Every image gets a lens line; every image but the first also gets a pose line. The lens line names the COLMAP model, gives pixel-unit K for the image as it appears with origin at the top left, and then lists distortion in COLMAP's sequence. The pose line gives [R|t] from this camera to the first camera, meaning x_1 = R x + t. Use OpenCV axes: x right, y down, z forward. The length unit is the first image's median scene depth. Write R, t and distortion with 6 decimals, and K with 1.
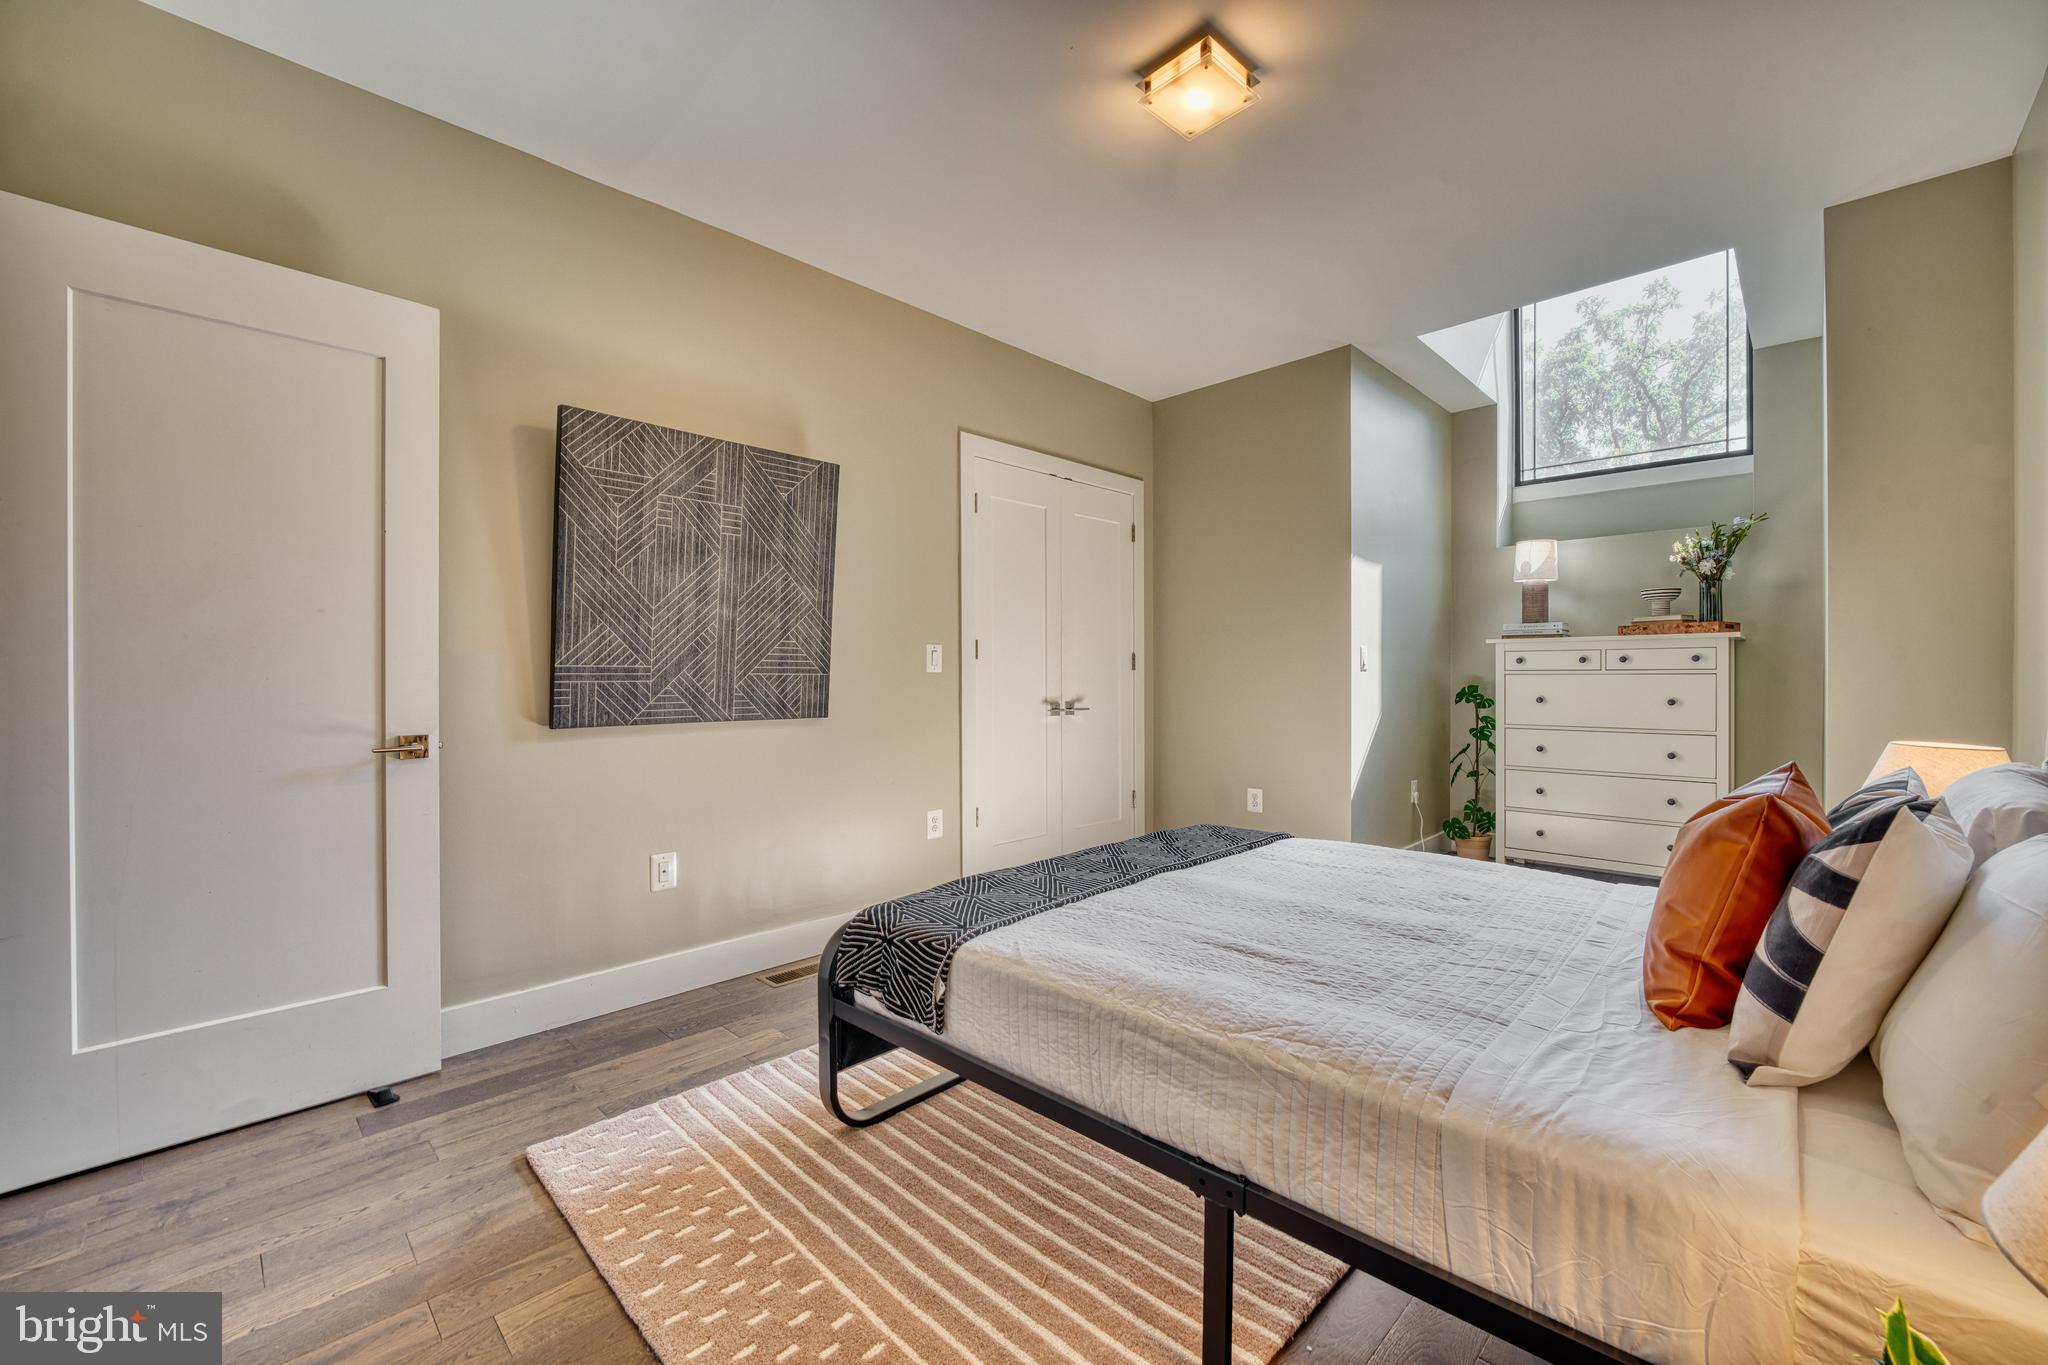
lens RADIAL K [[831.2, 0, 1037.5], [0, 831.2, 685.4], [0, 0, 1]] dist [-0.004349, -0.000166]
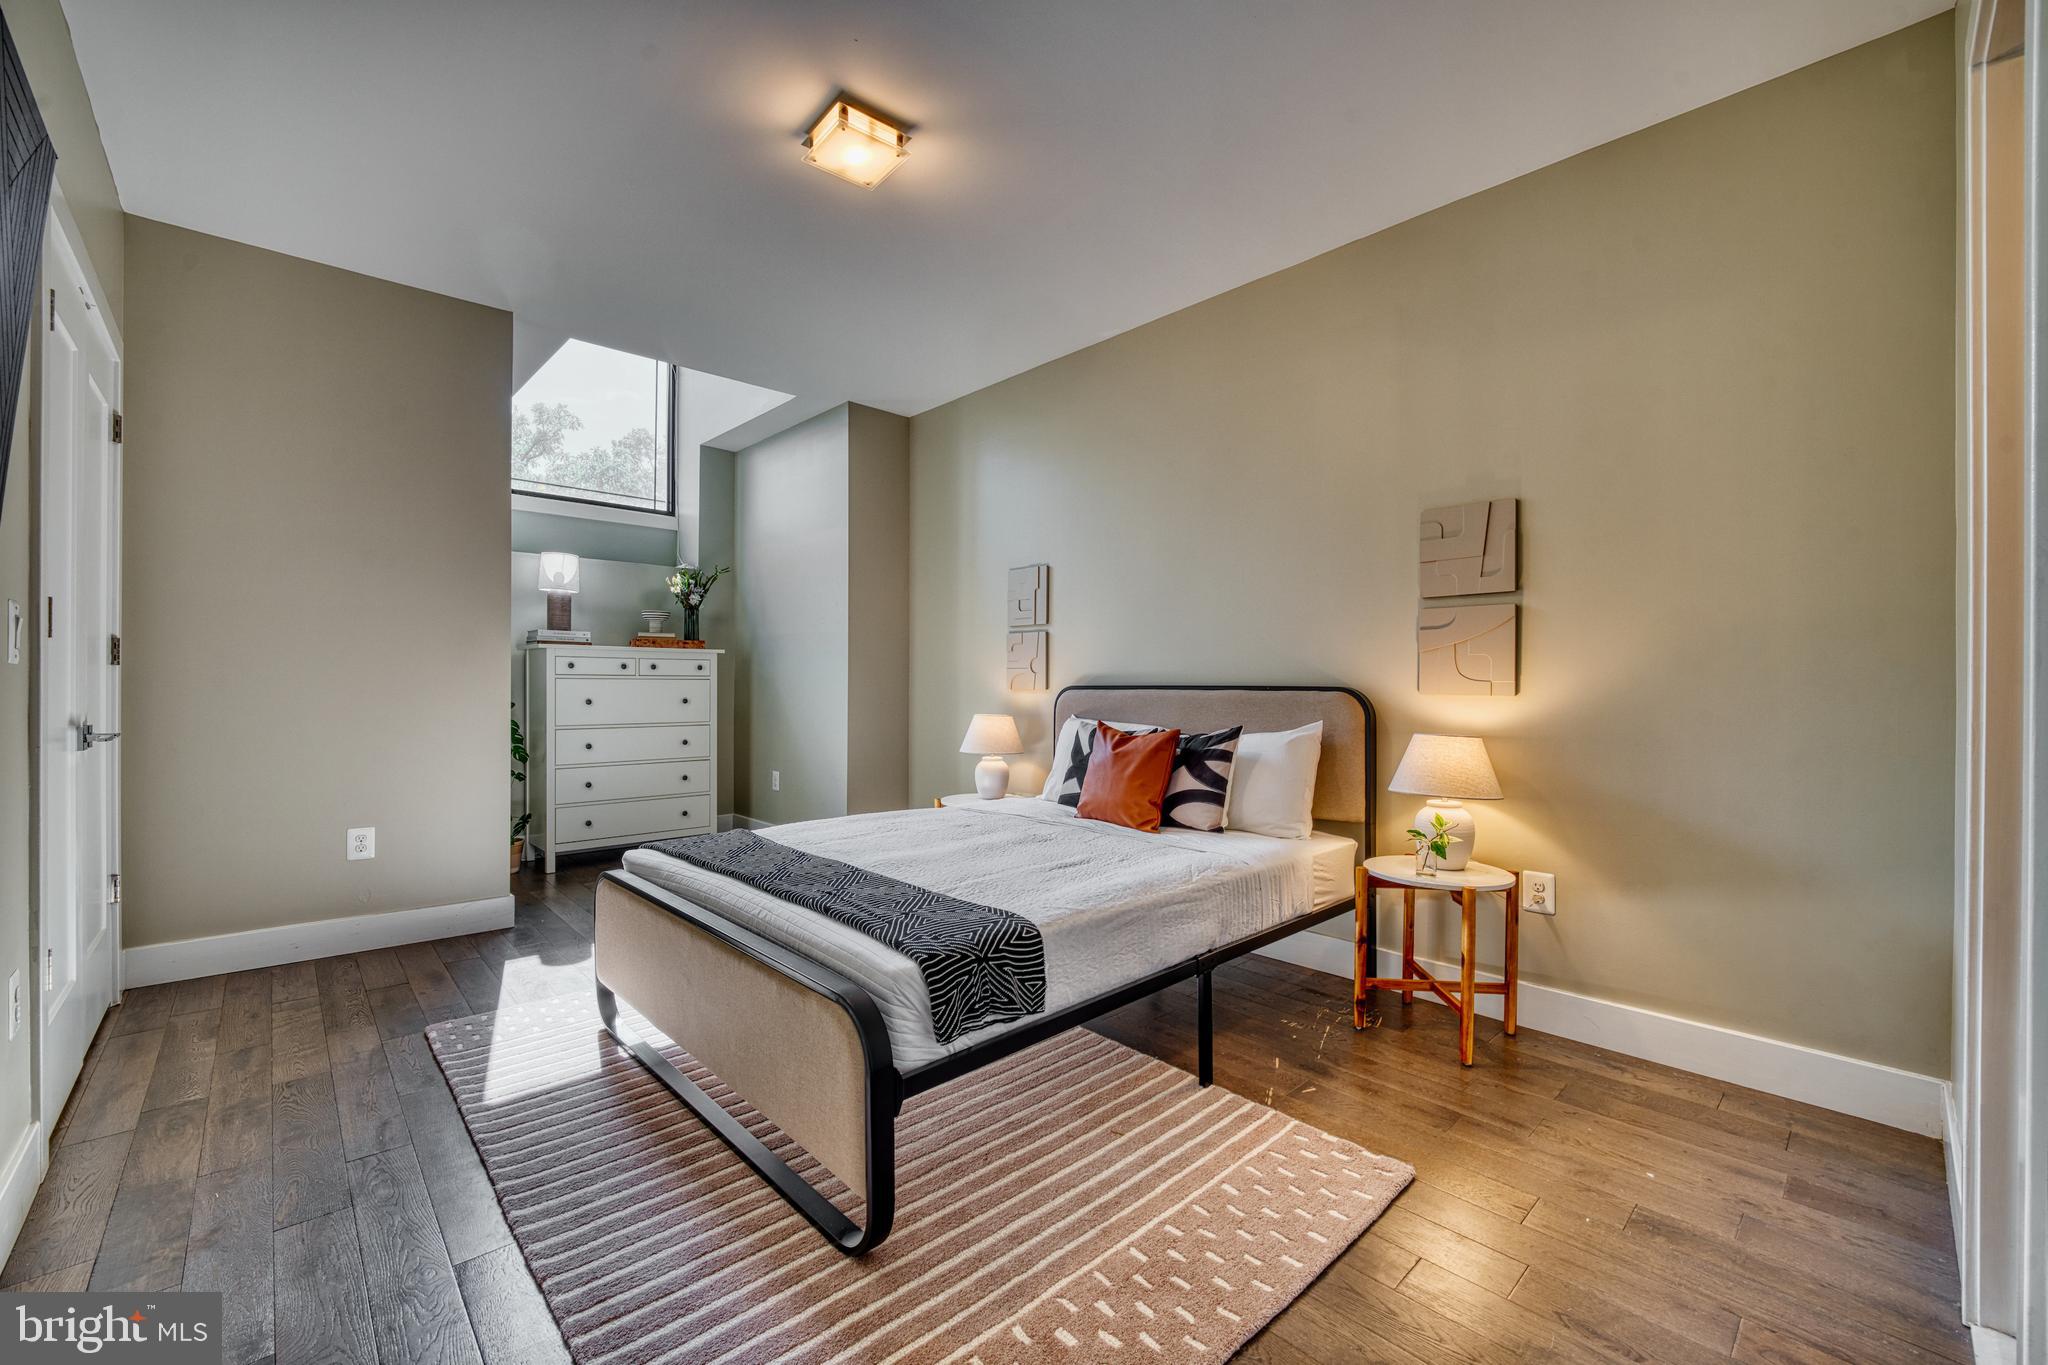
lens RADIAL K [[822.9, 0, 1024.0], [0, 822.9, 682.5], [0, 0, 1]] dist [0.000793, -0.000089]
pose [[0.049327, 0.004430, 0.998773, -0.641552], [0.004990, 0.999977, -0.004682, -0.000106], [-0.998770, 0.005215, 0.049304, 0.526560]]
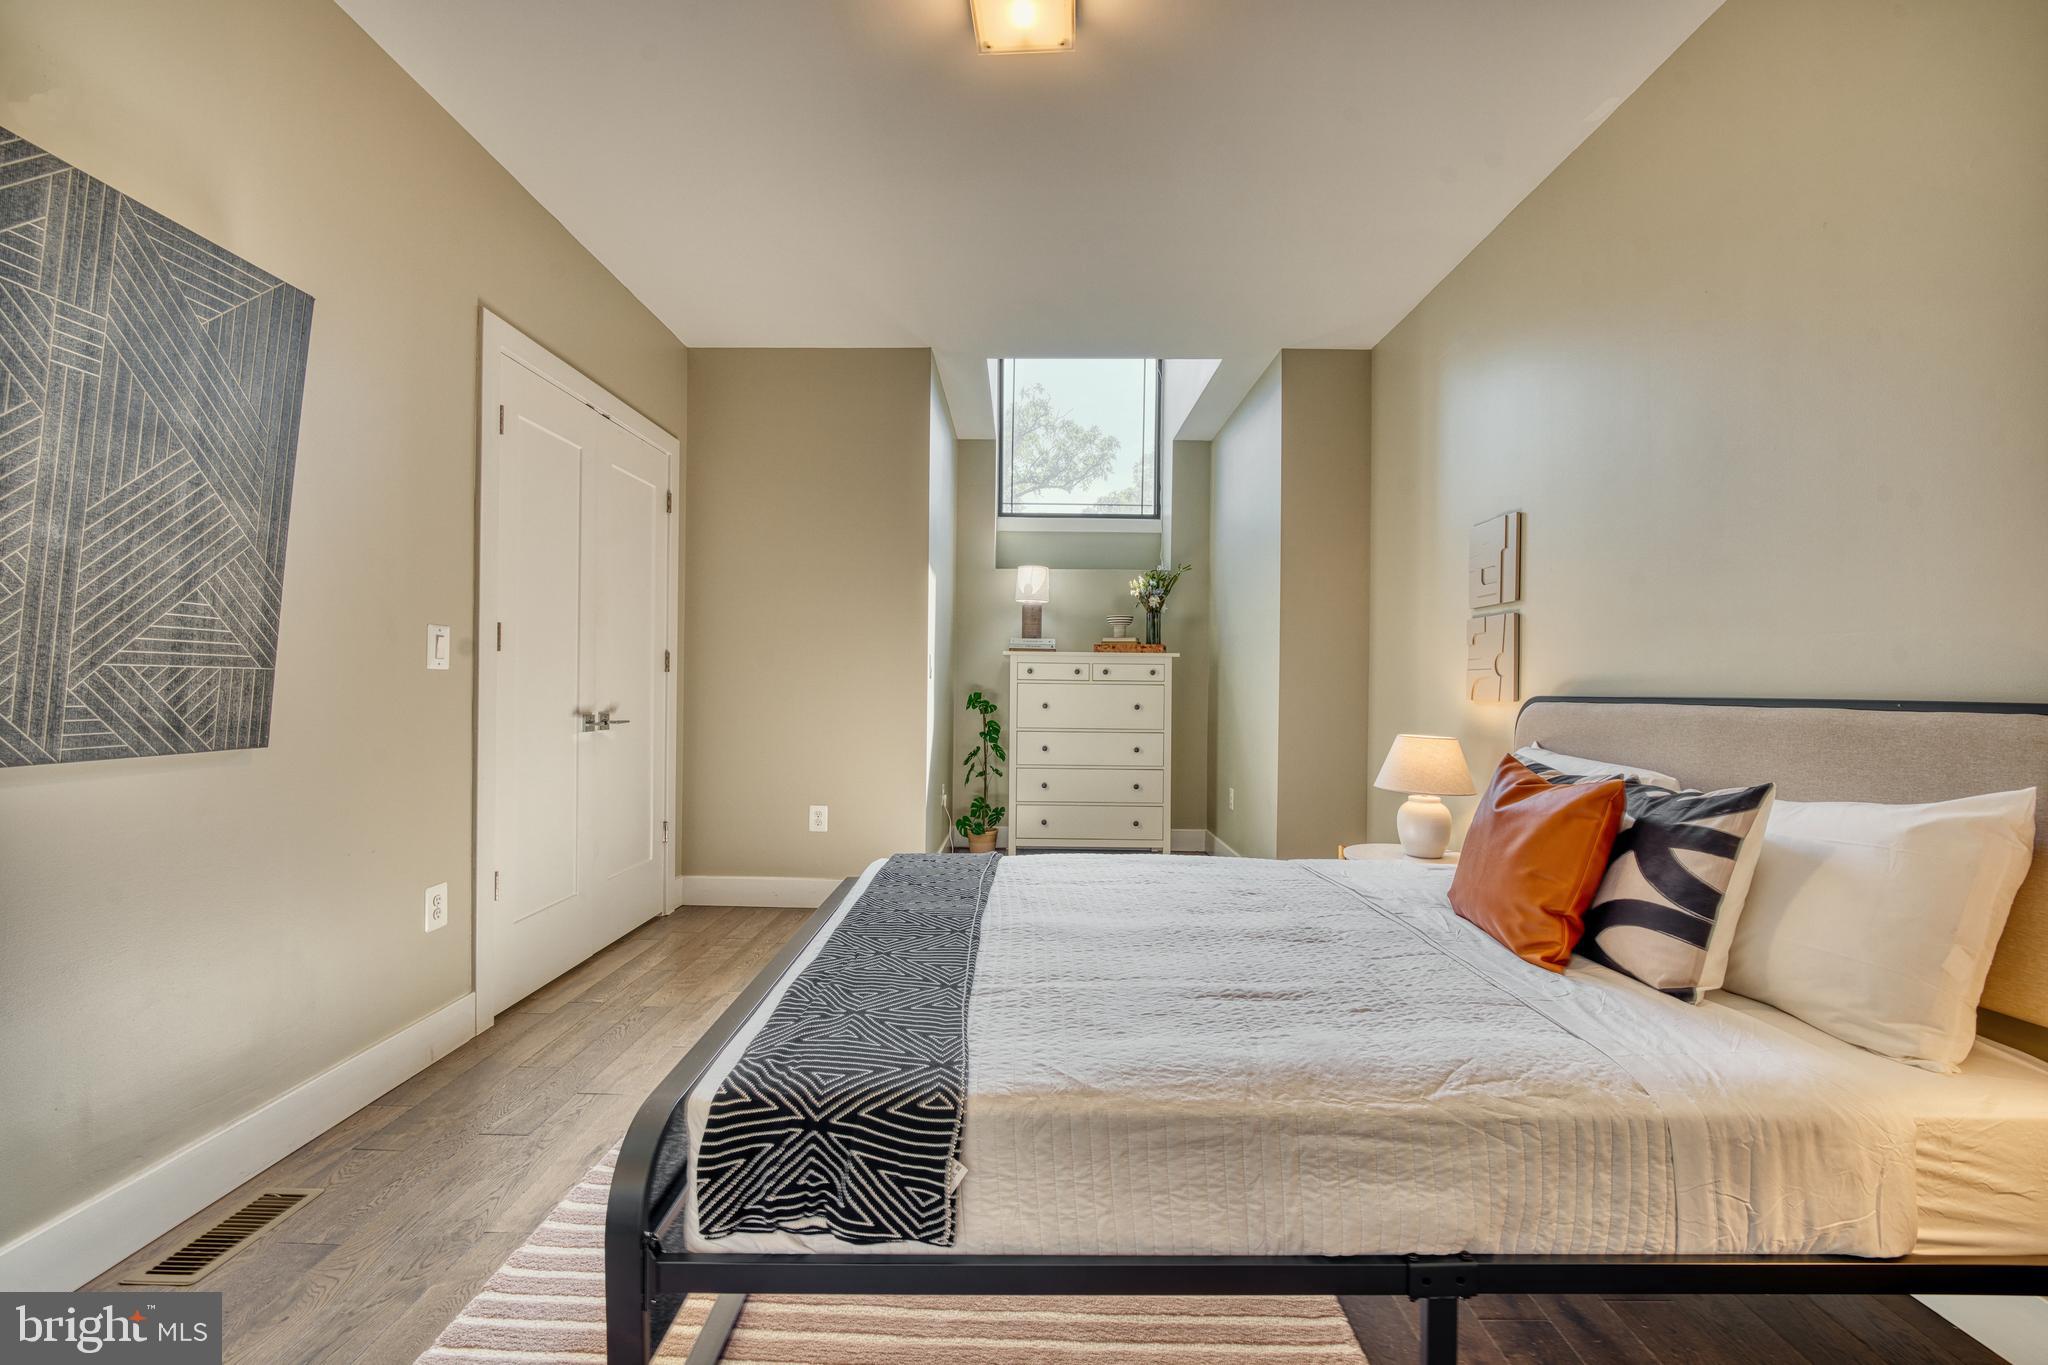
lens RADIAL K [[824.5, 0, 1027.5], [0, 824.5, 686.3], [0, 0, 1]] dist [-0.008101, -0.000244]
pose [[0.724066, 0.010023, 0.689658, -0.277806], [-0.006406, 0.999949, -0.007807, -0.000788], [-0.689701, 0.001235, 0.724093, 0.275285]]
